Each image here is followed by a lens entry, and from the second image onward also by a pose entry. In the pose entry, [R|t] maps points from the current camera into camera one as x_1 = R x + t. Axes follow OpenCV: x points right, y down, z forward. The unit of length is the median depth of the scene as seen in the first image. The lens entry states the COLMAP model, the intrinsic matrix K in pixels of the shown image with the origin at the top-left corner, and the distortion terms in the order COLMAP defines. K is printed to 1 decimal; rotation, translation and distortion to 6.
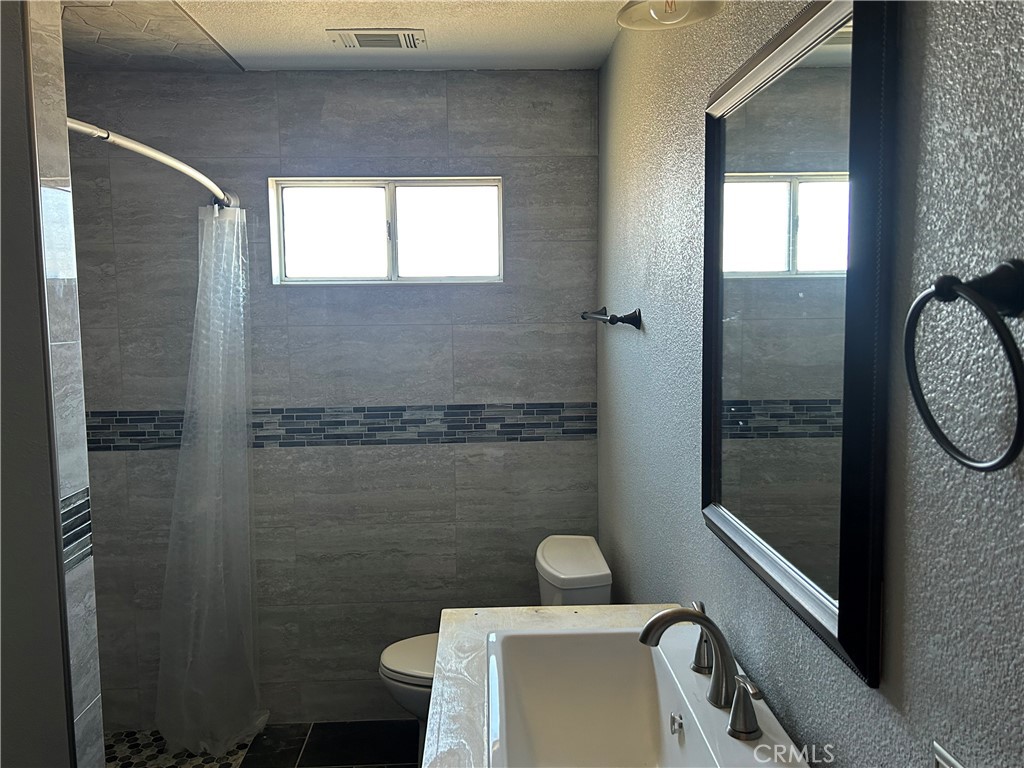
lens RADIAL K [[810.3, 0, 517.7], [0, 810.3, 379.6], [0, 0, 1]] dist [0.073594, -0.090324]
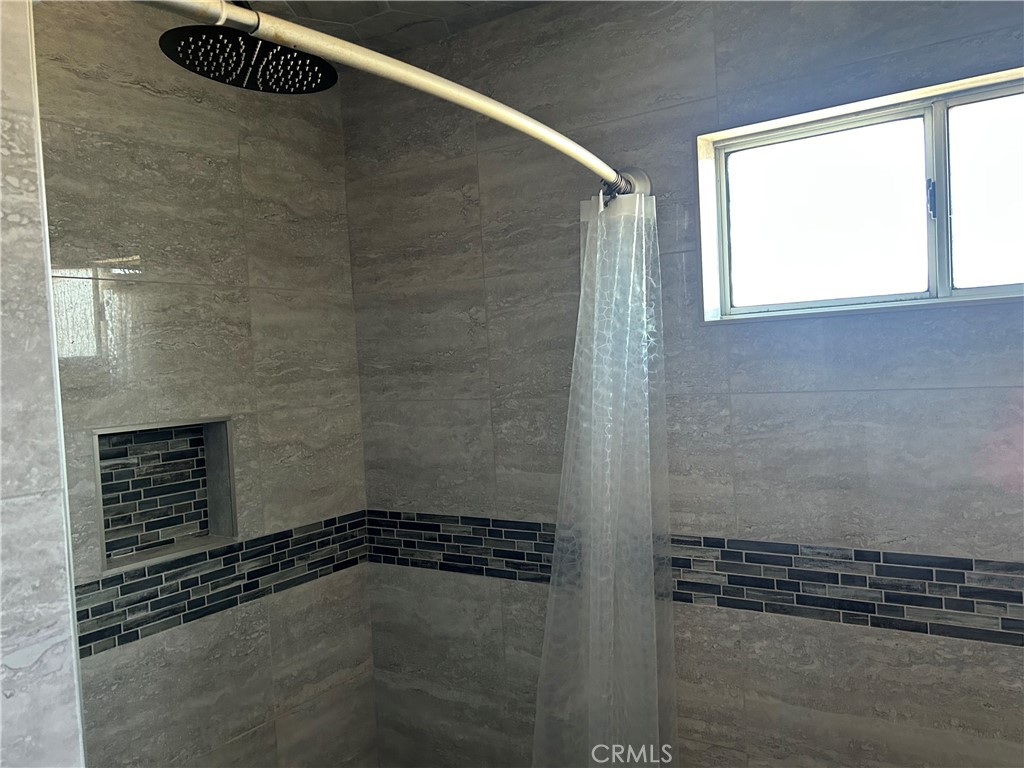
lens RADIAL K [[810.3, 0, 505.7], [0, 810.3, 387.6], [0, 0, 1]] dist [0.073594, -0.090324]
pose [[0.799592, -0.008903, -0.600477, -0.067114], [-0.014521, 0.999311, -0.034151, -0.048085], [0.600368, 0.036027, 0.798912, 0.453384]]
